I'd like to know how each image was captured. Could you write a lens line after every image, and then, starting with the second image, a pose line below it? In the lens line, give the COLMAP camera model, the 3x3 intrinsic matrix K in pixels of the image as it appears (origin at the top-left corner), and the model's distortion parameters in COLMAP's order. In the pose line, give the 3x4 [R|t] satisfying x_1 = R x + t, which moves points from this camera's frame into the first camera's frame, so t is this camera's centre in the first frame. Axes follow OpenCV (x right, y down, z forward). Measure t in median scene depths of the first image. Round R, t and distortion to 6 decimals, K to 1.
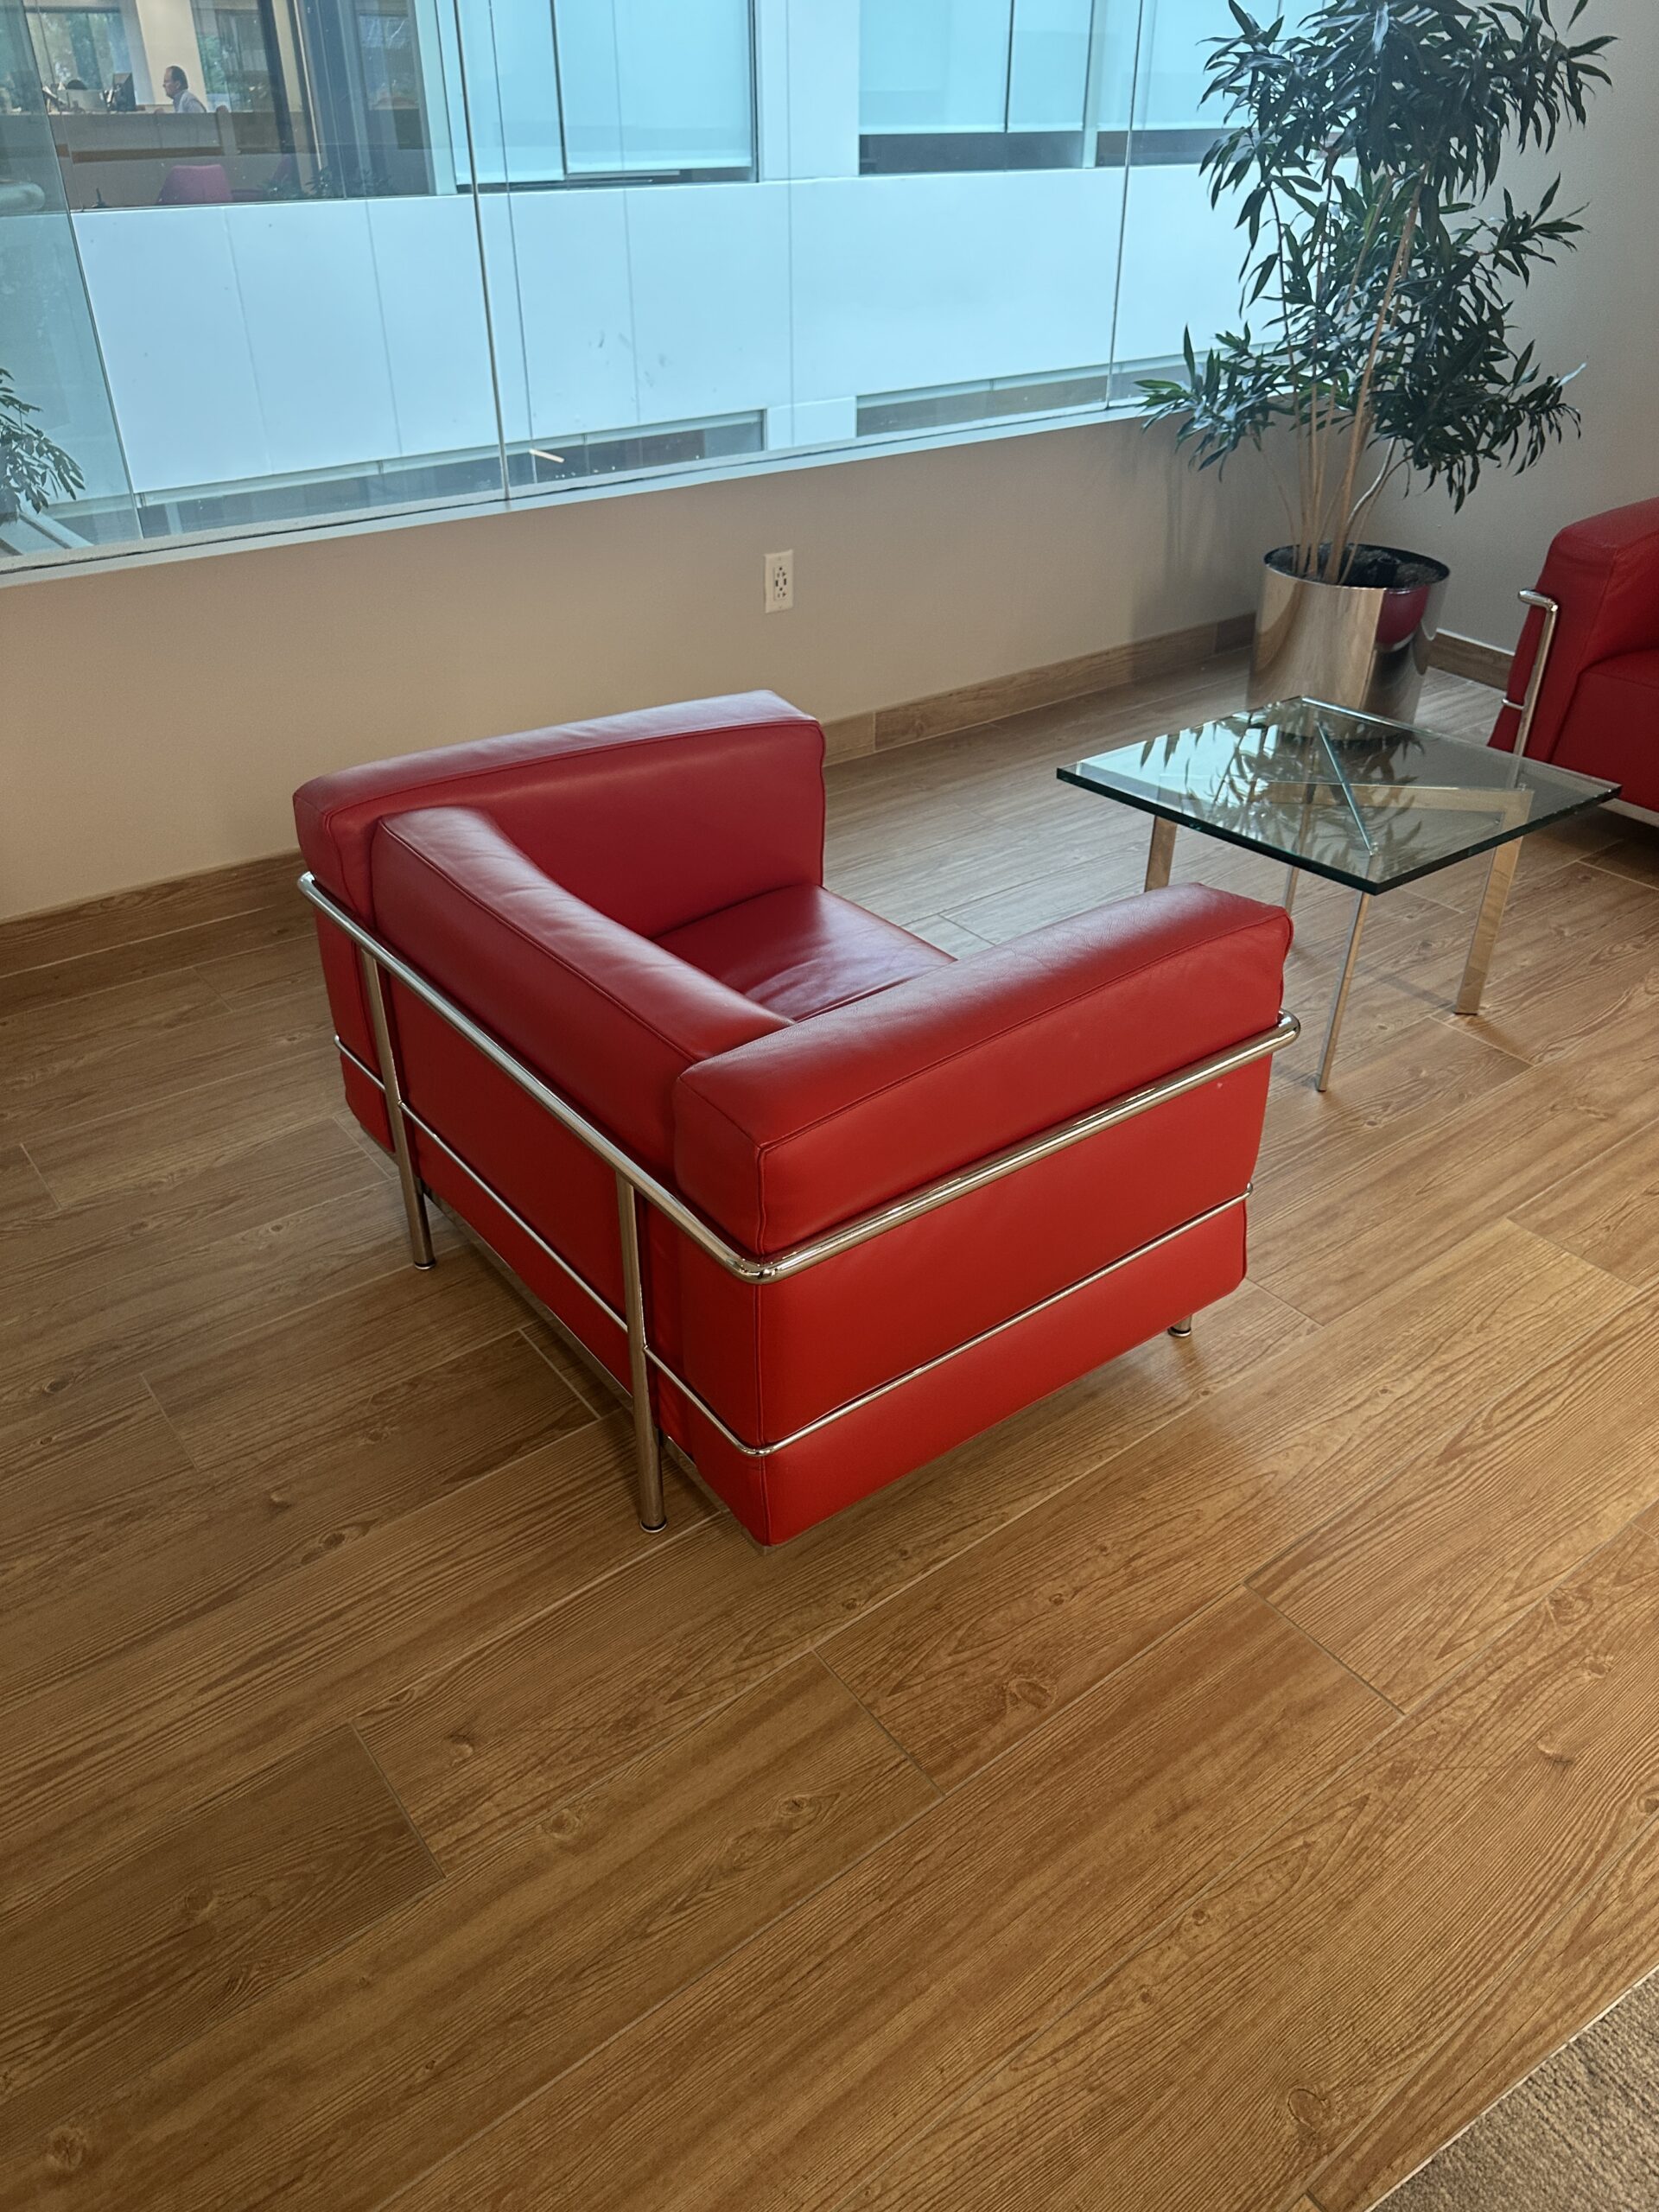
lens RADIAL K [[1559.7, 0, 778.7], [0, 1559.7, 1104.6], [0, 0, 1]] dist [0.053429, -0.088751]
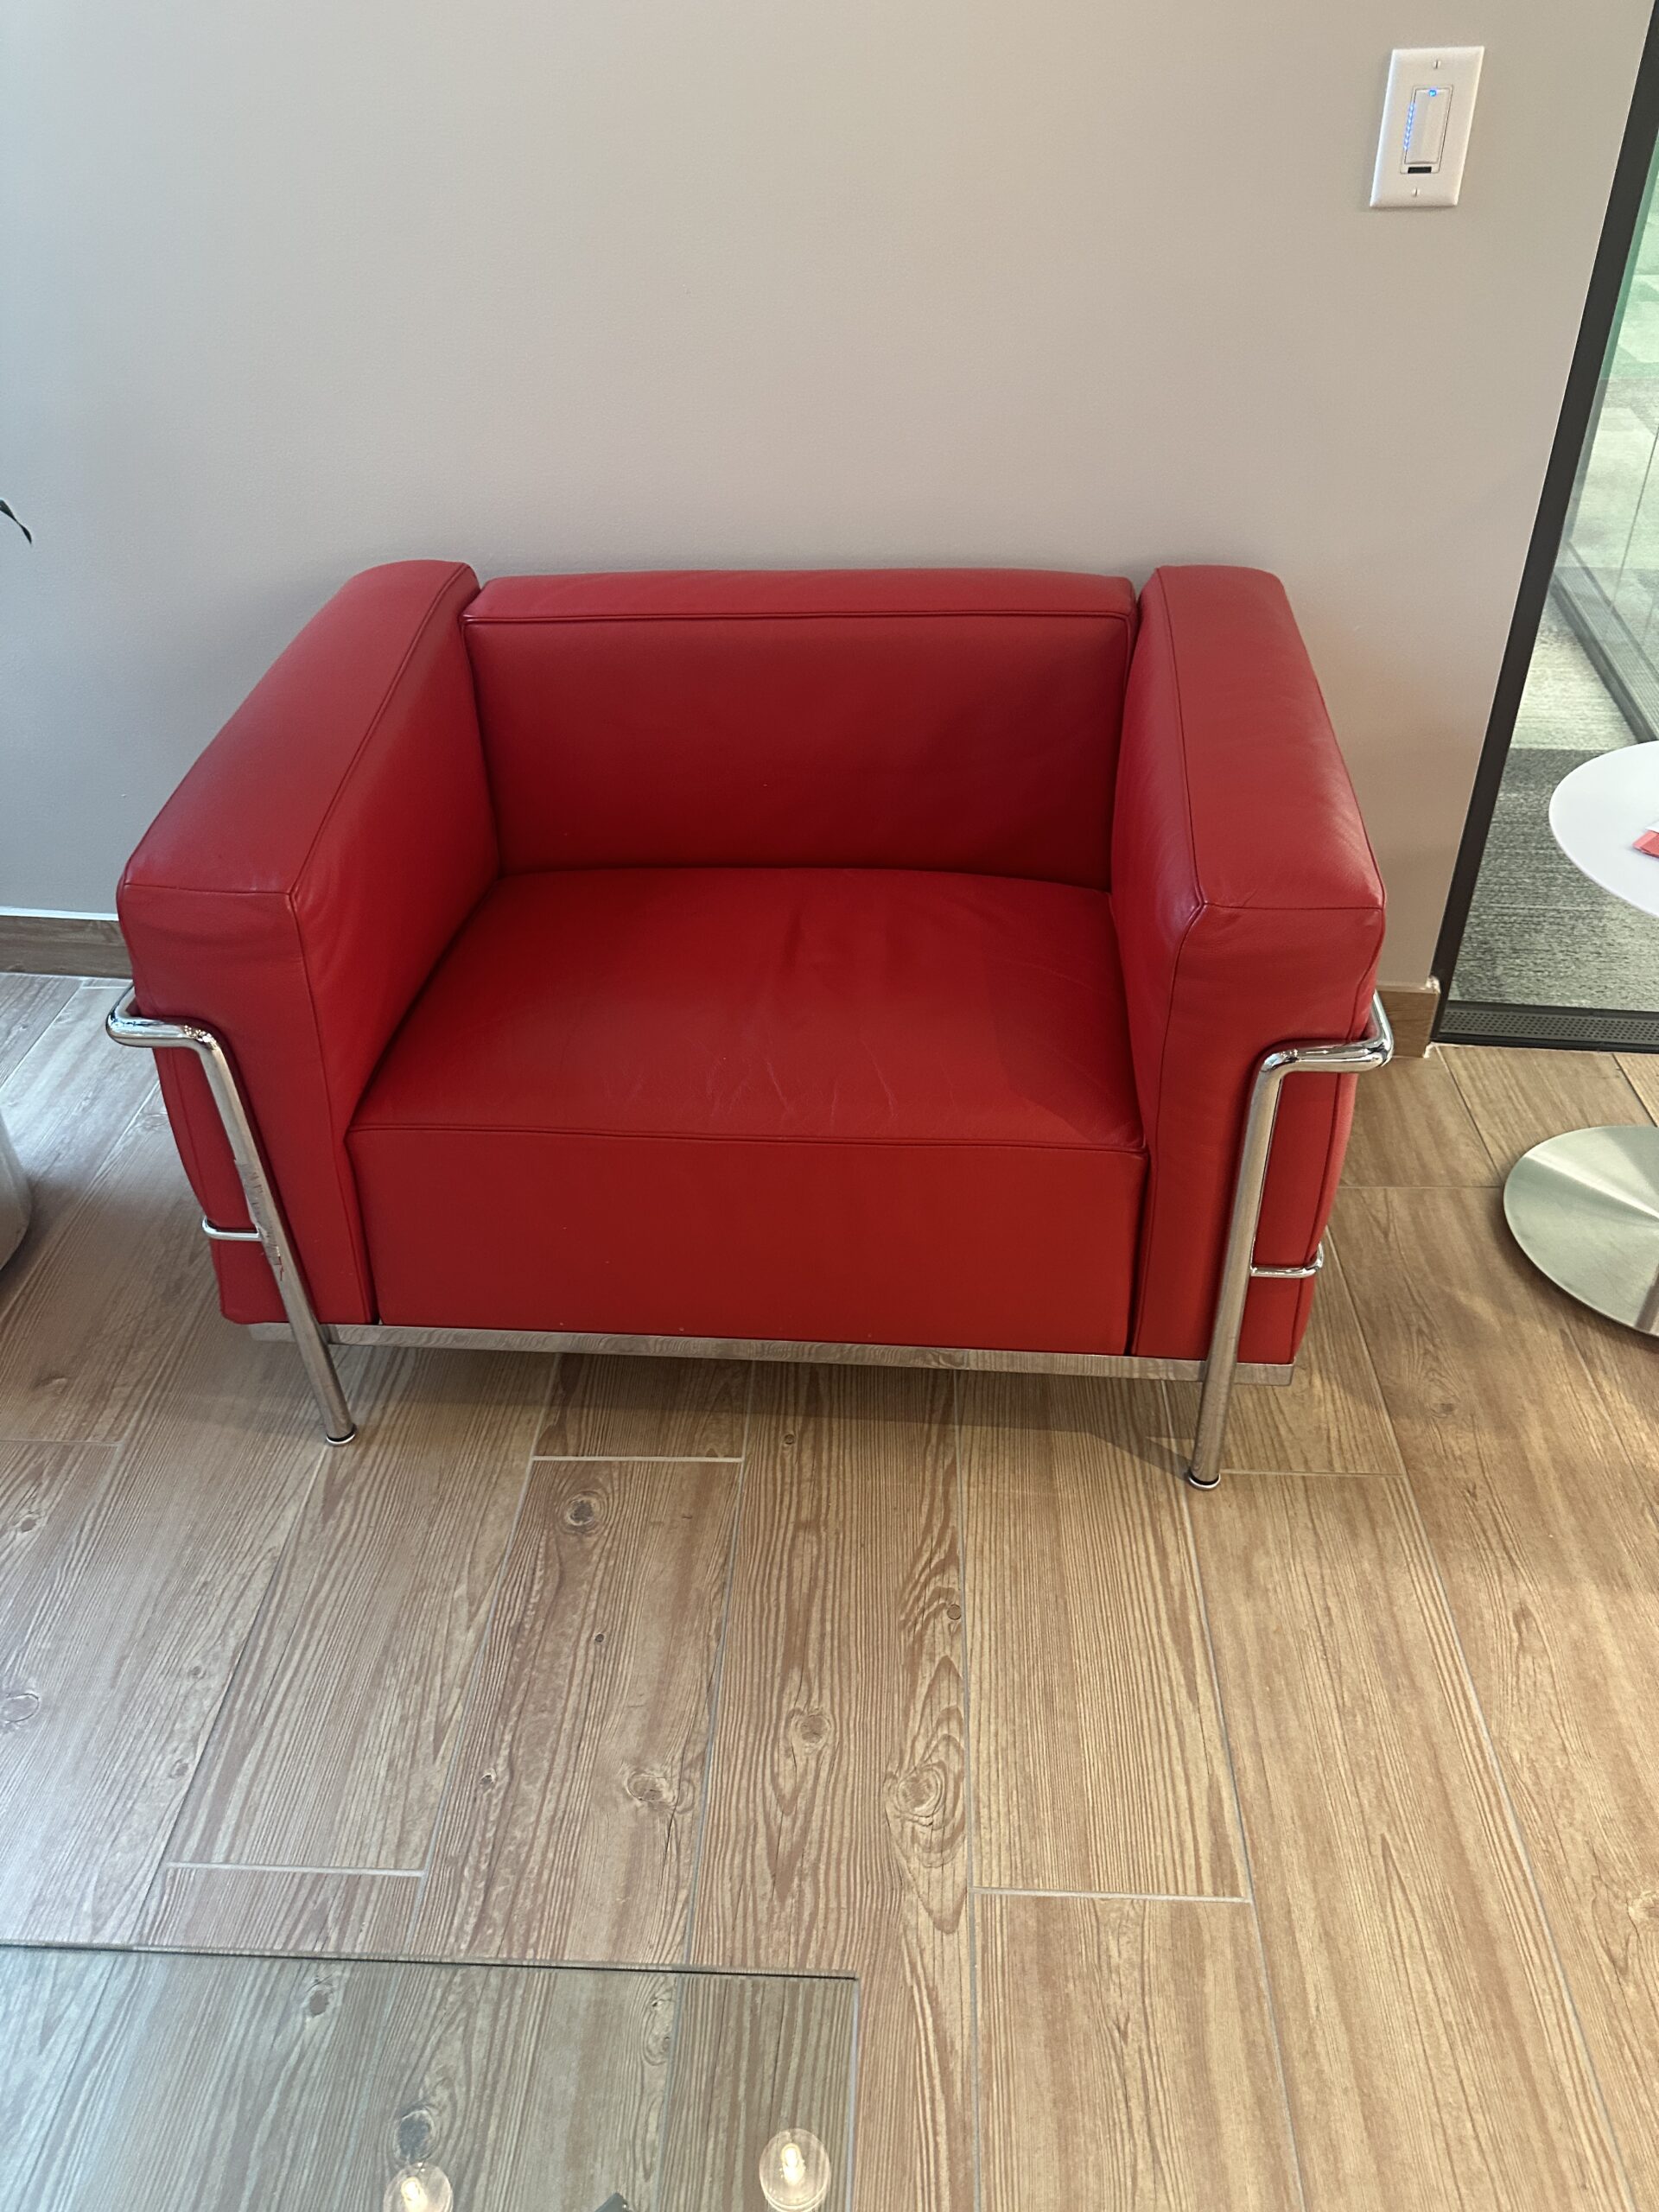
lens RADIAL K [[1589.4, 0, 775.6], [0, 1589.4, 1075.1], [0, 0, 1]] dist [0.110067, -0.185376]
pose [[0.646809, -0.477926, 0.594327, 0.299370], [0.458918, 0.866317, 0.197202, -0.284086], [-0.609124, 0.145195, 0.779671, 0.524001]]
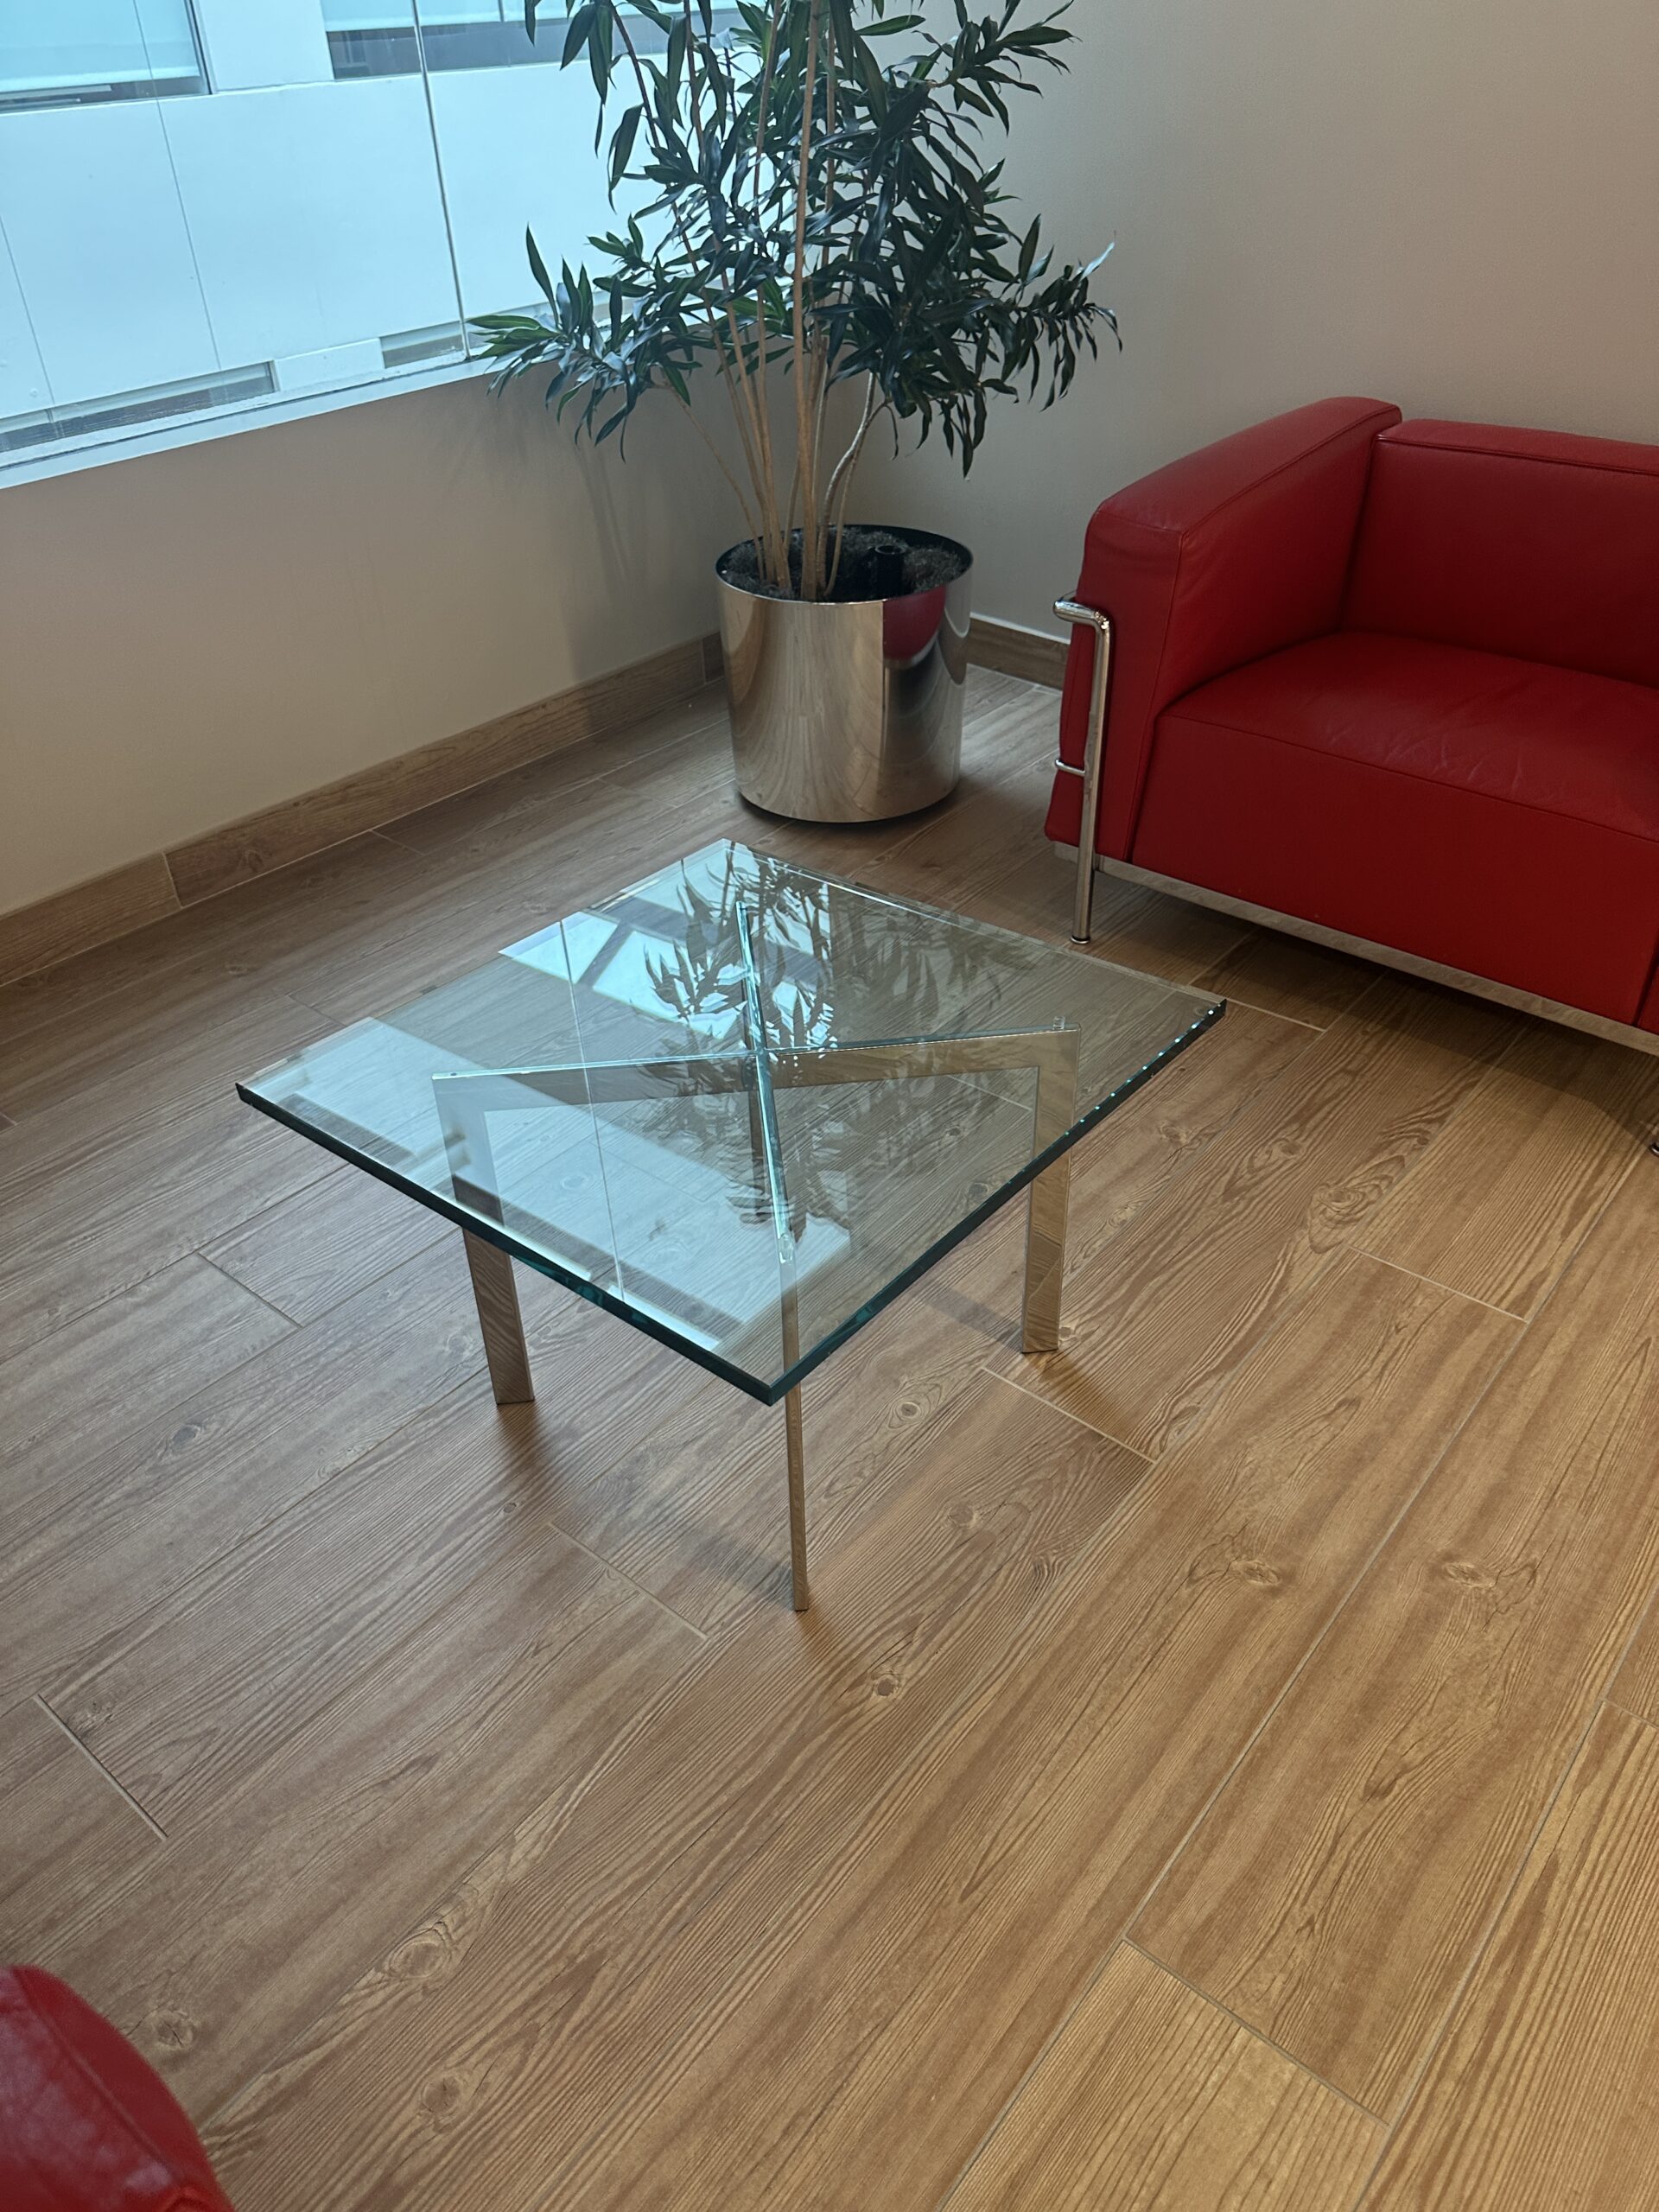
lens RADIAL K [[1589.4, 0, 775.6], [0, 1589.4, 1075.1], [0, 0, 1]] dist [0.110067, -0.185376]
pose [[0.974438, -0.150224, 0.167045, 0.192110], [0.147378, 0.988644, 0.029380, -0.149375], [-0.169561, -0.004010, 0.985511, 0.315288]]
